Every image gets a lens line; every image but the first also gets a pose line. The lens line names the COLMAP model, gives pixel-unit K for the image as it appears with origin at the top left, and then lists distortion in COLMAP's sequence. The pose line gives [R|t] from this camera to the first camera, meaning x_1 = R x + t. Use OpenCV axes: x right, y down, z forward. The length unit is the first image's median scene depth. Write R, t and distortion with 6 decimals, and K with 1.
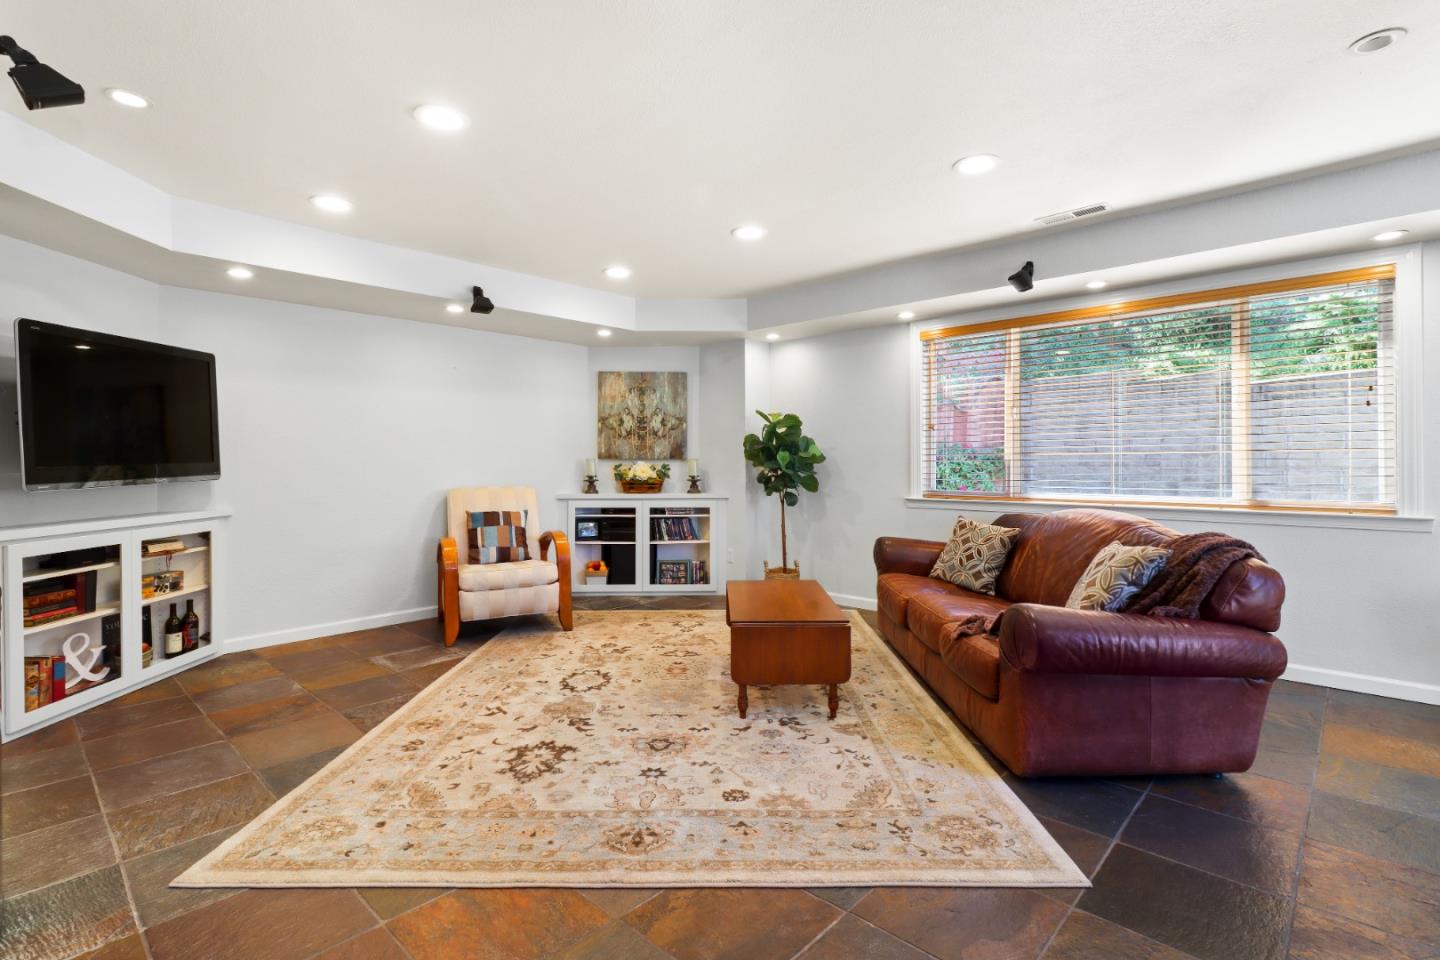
lens RADIAL K [[676.1, 0, 725.4], [0, 676.1, 458.7], [0, 0, 1]] dist [0.000499, 0.000514]
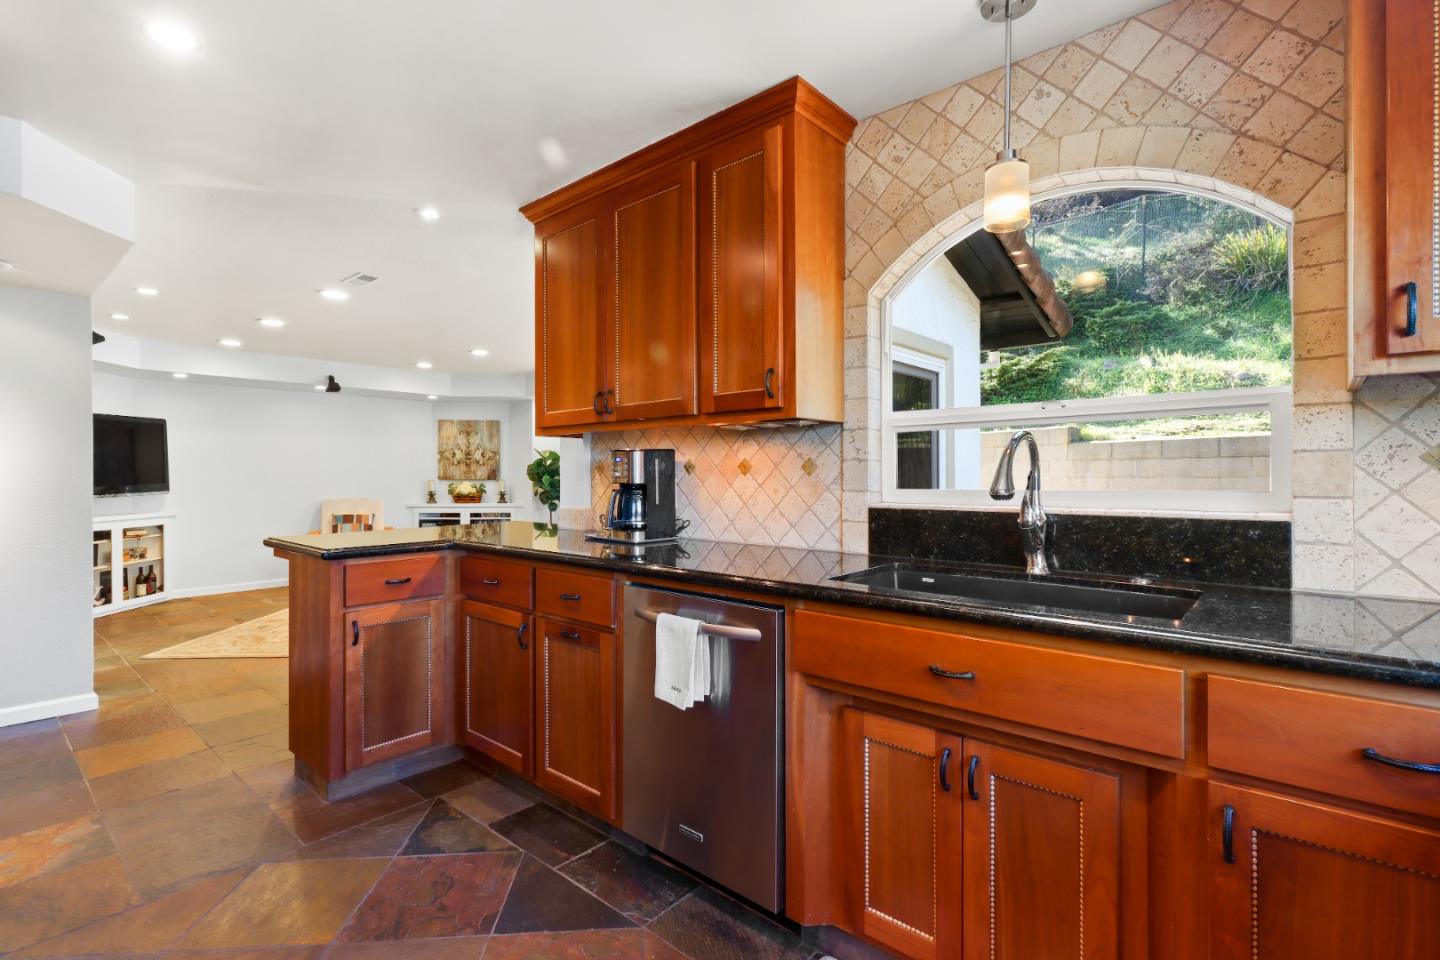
lens RADIAL K [[671.3, 0, 719.7], [0, 671.3, 474.4], [0, 0, 1]] dist [-0.000127, -0.000179]
pose [[0.999577, 0.001605, 0.029047, 0.462705], [-0.001702, 0.999993, 0.003322, -0.021007], [-0.029041, -0.003370, 0.999573, -0.572335]]
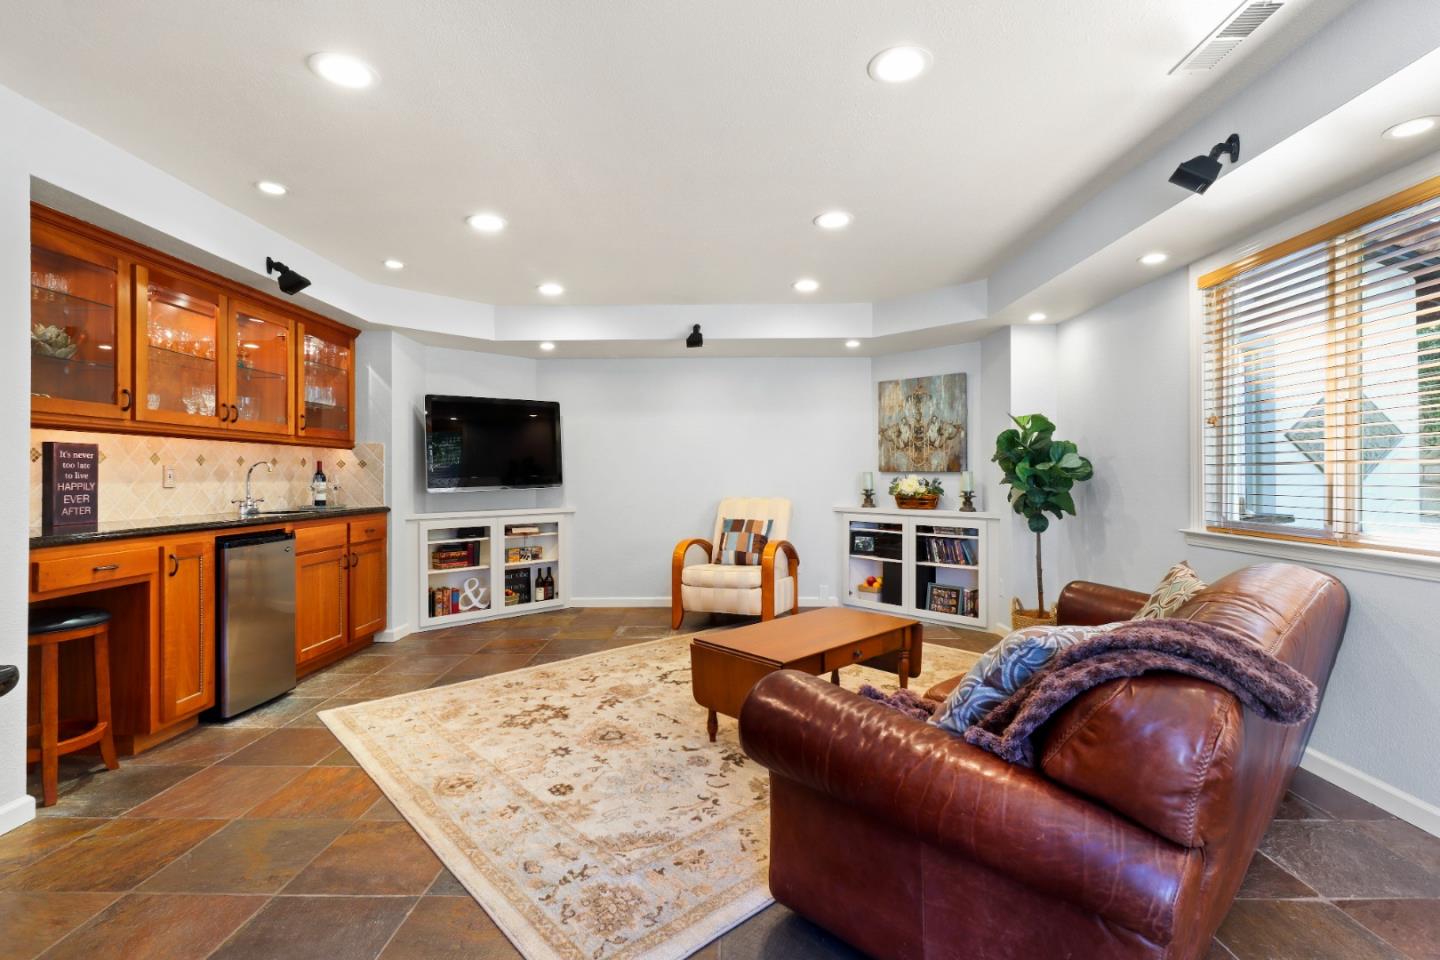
lens RADIAL K [[672.5, 0, 721.0], [0, 672.5, 470.5], [0, 0, 1]] dist [0.004037, 0.000193]
pose [[0.676783, -0.003384, -0.736175, 0.452687], [0.003181, 0.999994, -0.001672, -0.001398], [0.736176, -0.001210, 0.676789, 0.218161]]
